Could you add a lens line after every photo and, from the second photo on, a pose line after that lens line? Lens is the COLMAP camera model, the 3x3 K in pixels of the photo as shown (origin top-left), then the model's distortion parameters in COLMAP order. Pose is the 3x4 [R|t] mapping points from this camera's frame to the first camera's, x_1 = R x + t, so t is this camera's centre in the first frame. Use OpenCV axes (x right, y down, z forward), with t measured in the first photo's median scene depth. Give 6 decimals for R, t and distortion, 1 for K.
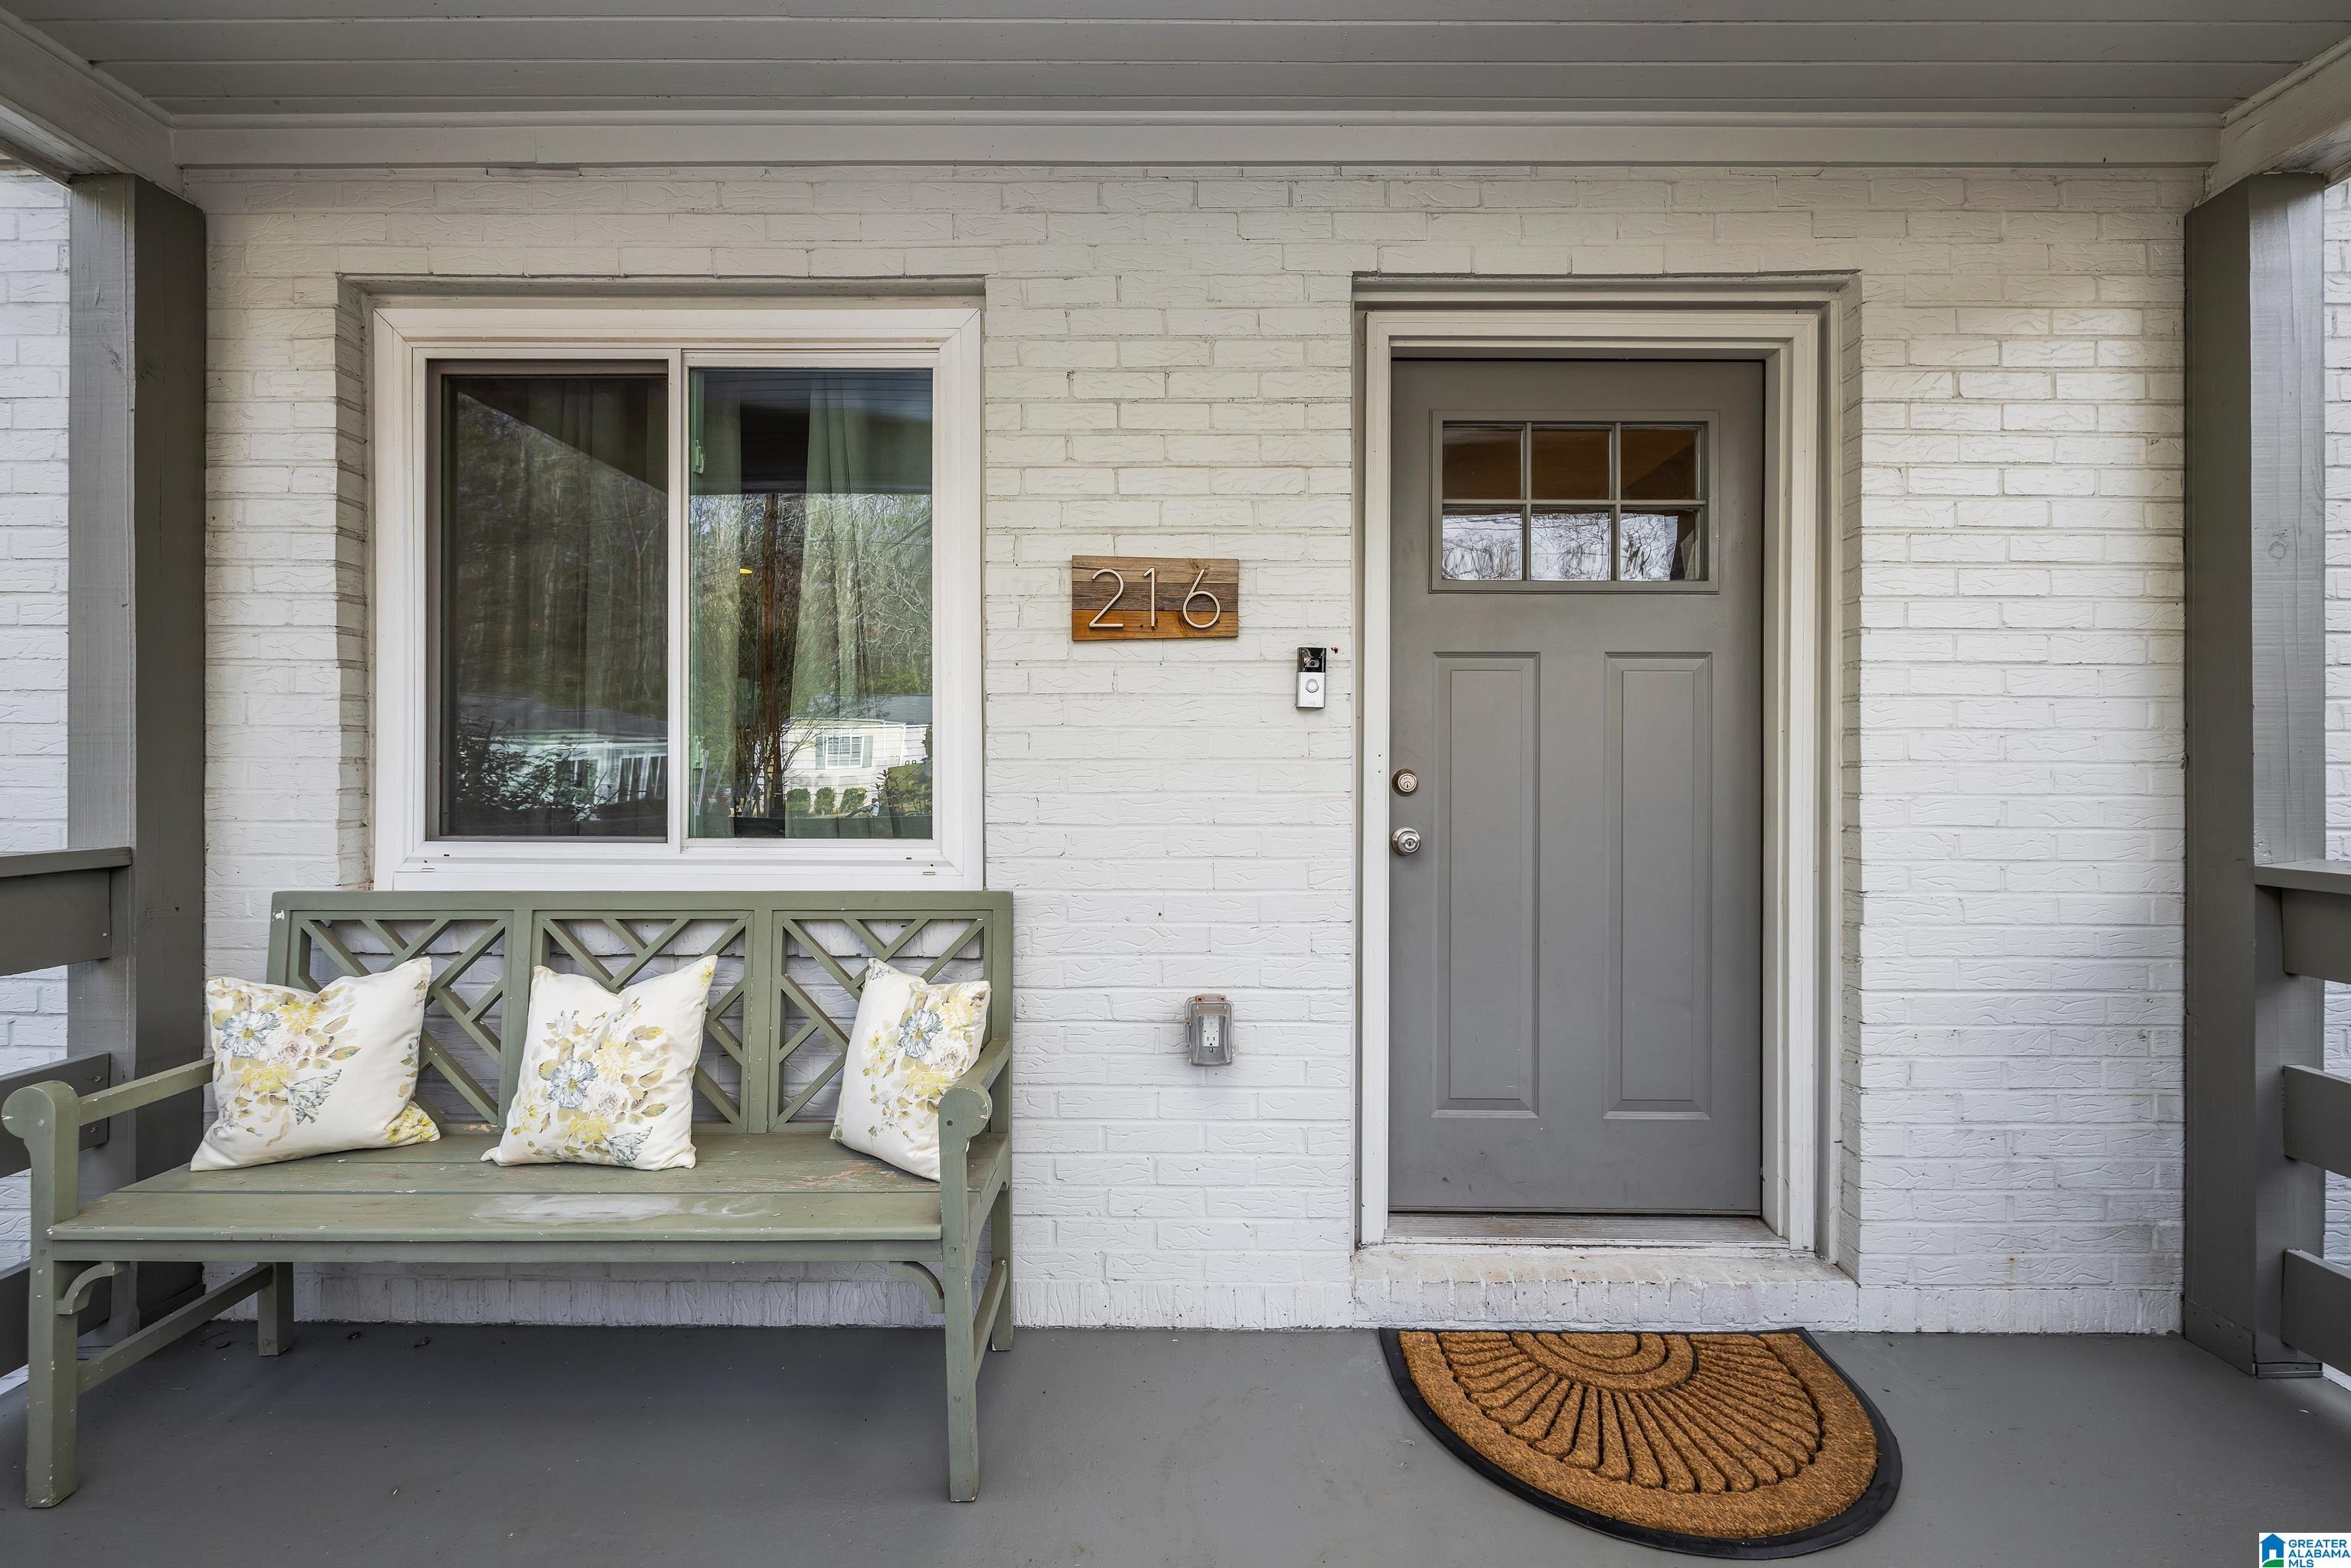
lens RADIAL K [[983.6, 0, 1178.7], [0, 983.6, 691.5], [0, 0, 1]] dist [-0.000276, -0.000009]
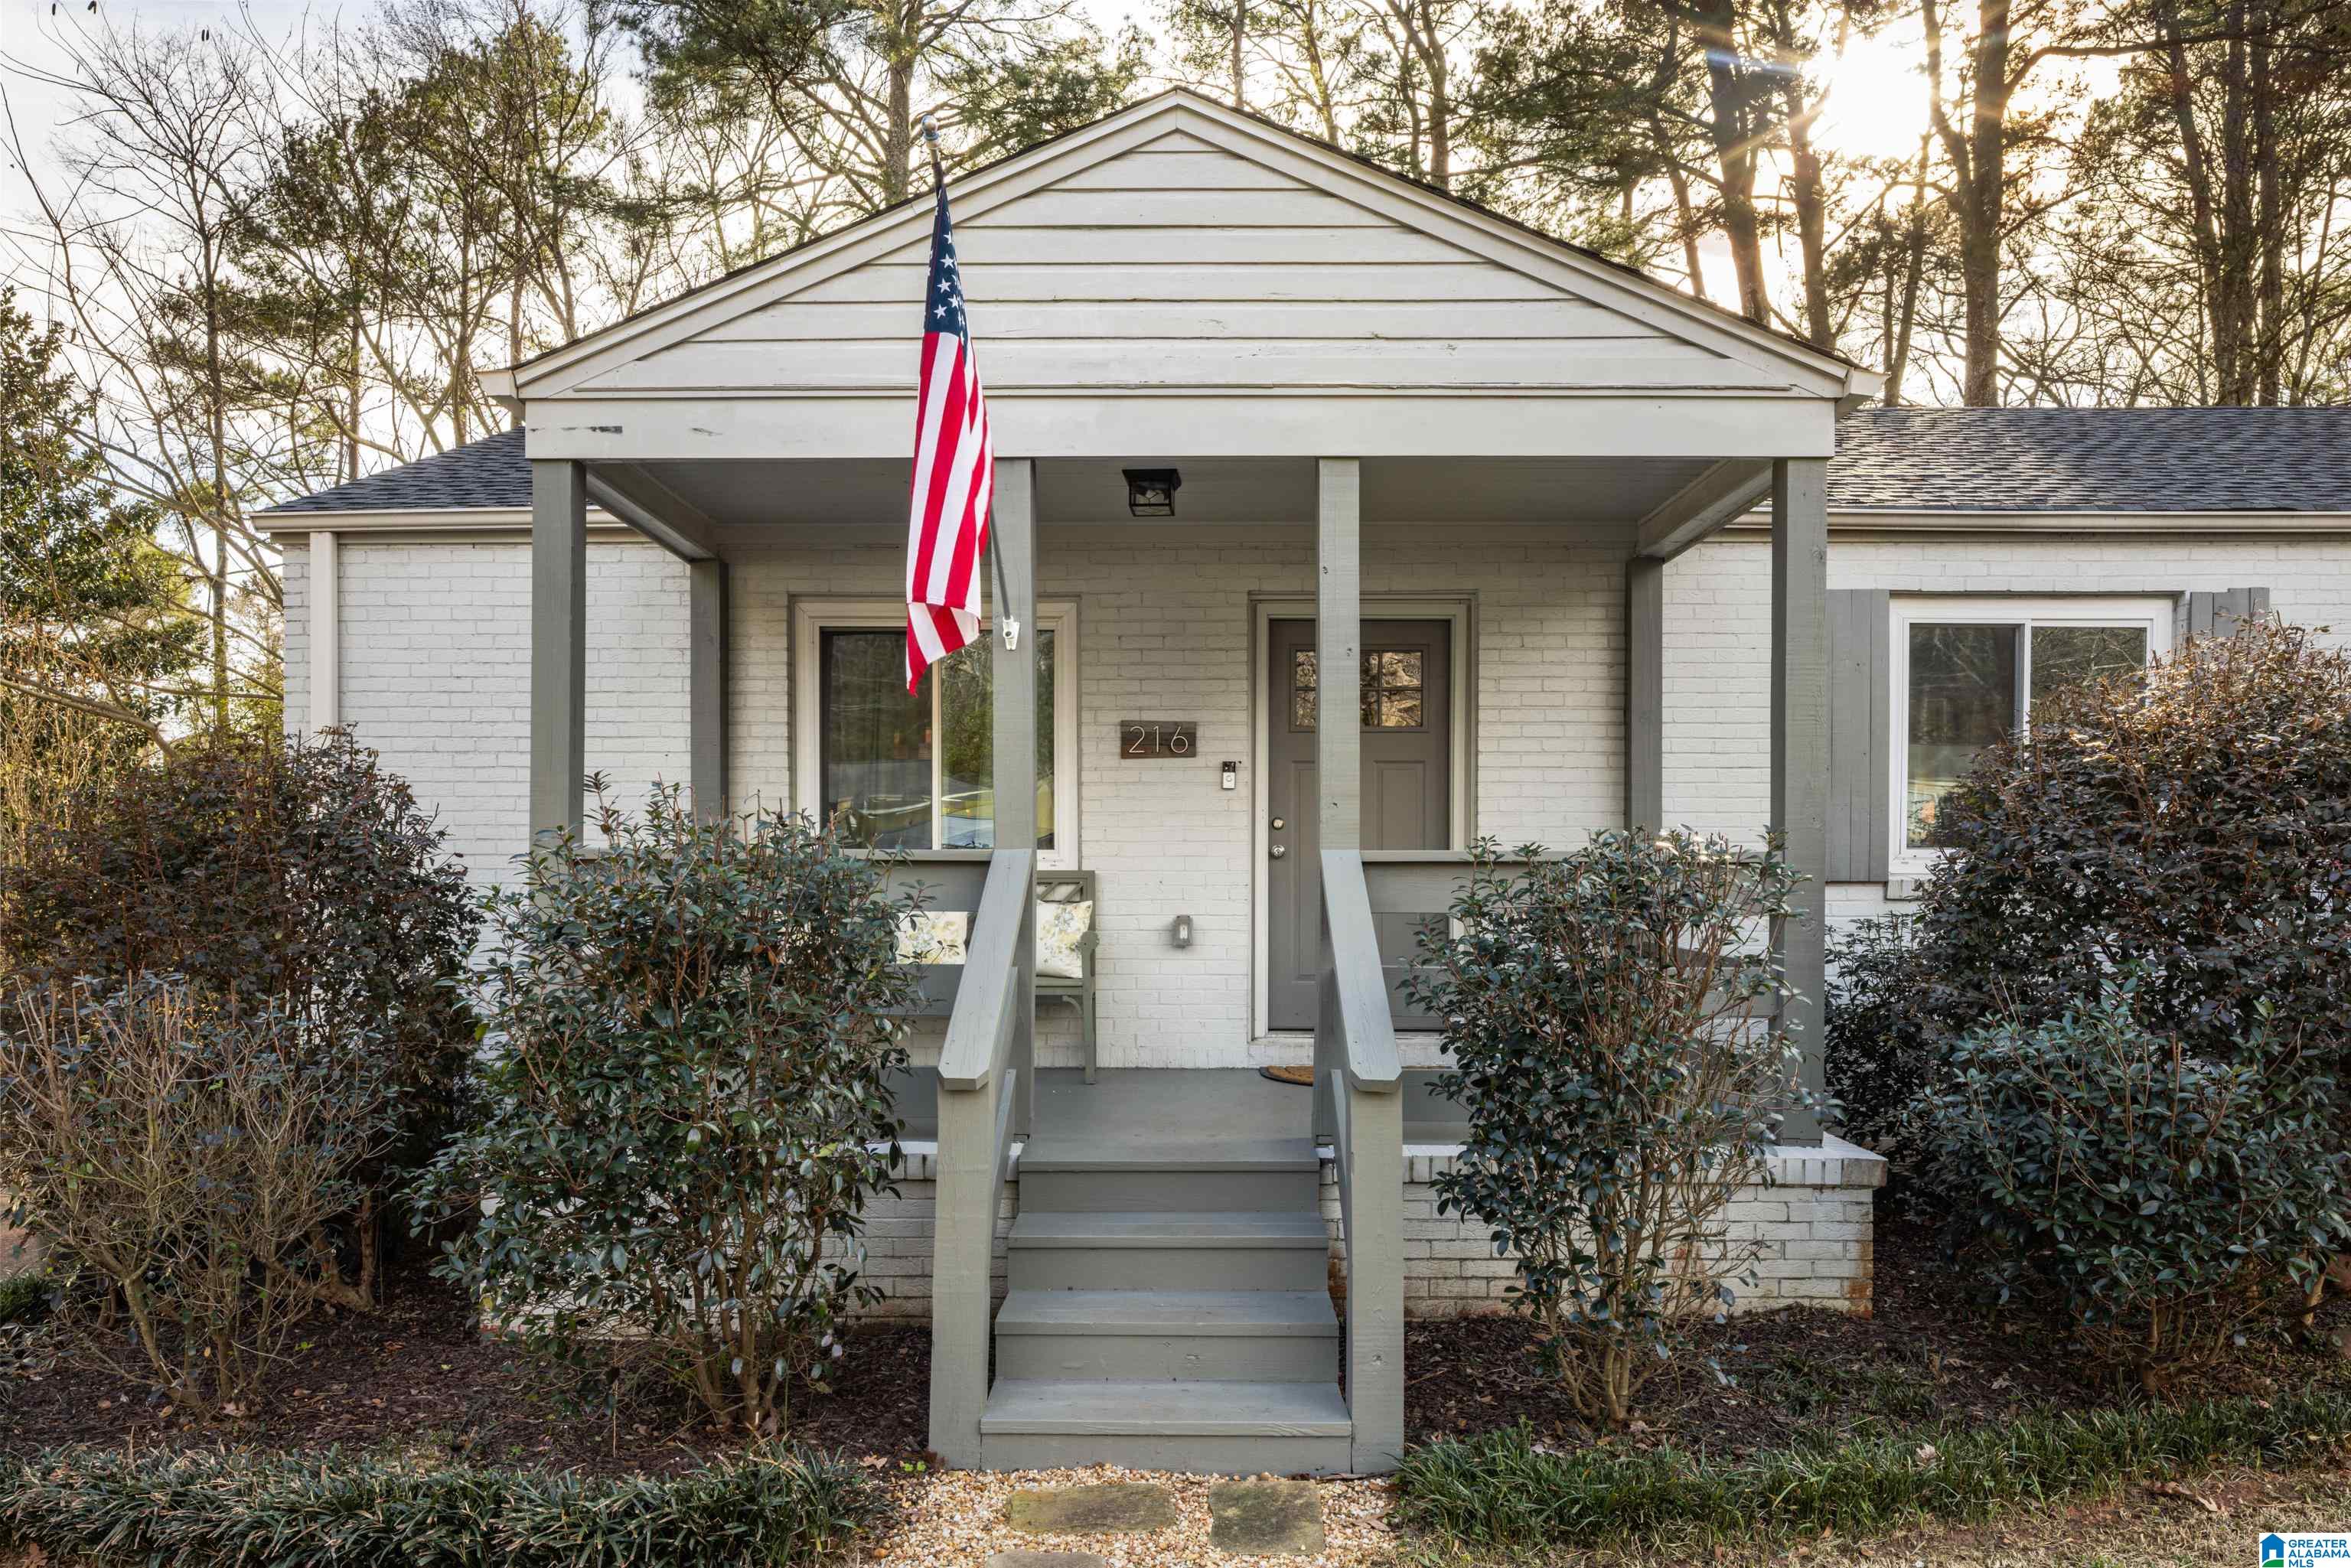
lens RADIAL K [[1607.3, 0, 1175.5], [0, 1607.3, 784.0], [0, 0, 1]] dist [0.002088, -0.000835]
pose [[0.999996, -0.000639, -0.002765, 0.024302], [0.000641, 1.000000, 0.000685, 0.003980], [0.002765, -0.000686, 0.999996, -2.634592]]
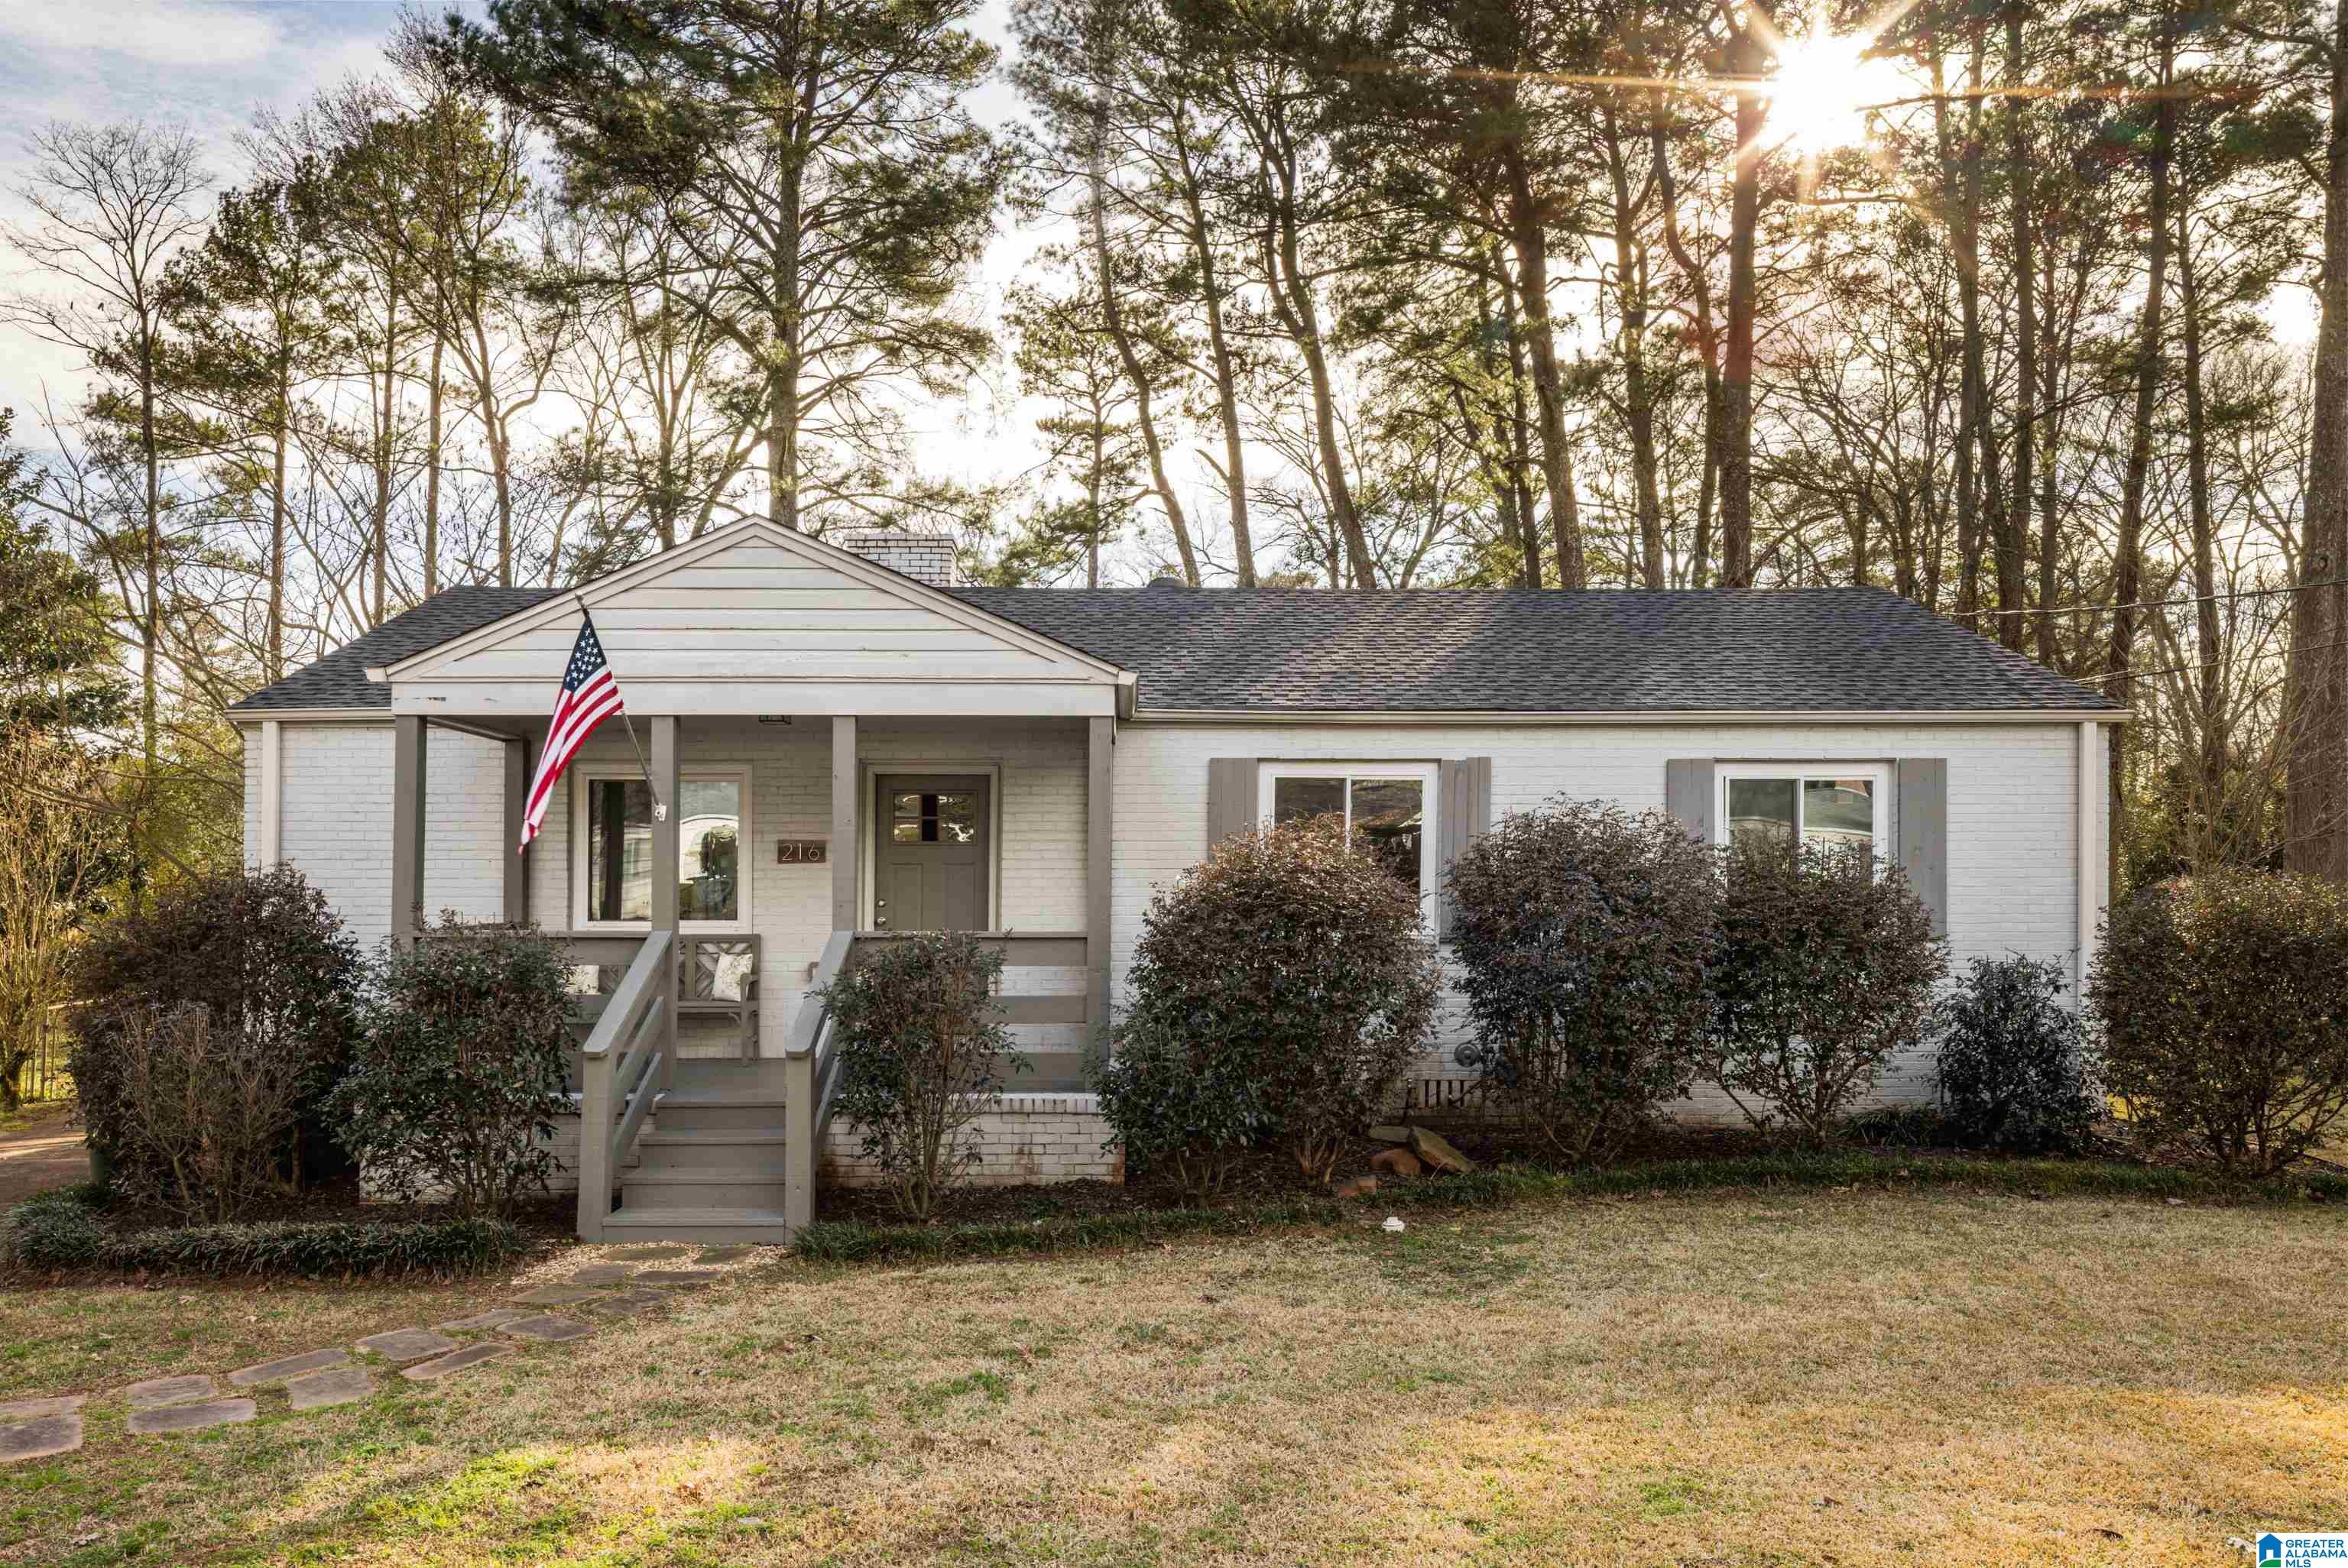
lens RADIAL K [[1631.8, 0, 1172.9], [0, 1631.8, 775.8], [0, 0, 1]] dist [0.000224, 0.001882]
pose [[0.999655, -0.000217, 0.026273, 1.162316], [0.000564, 0.999913, -0.013173, -0.289034], [-0.026267, 0.013183, 0.999568, -4.931981]]
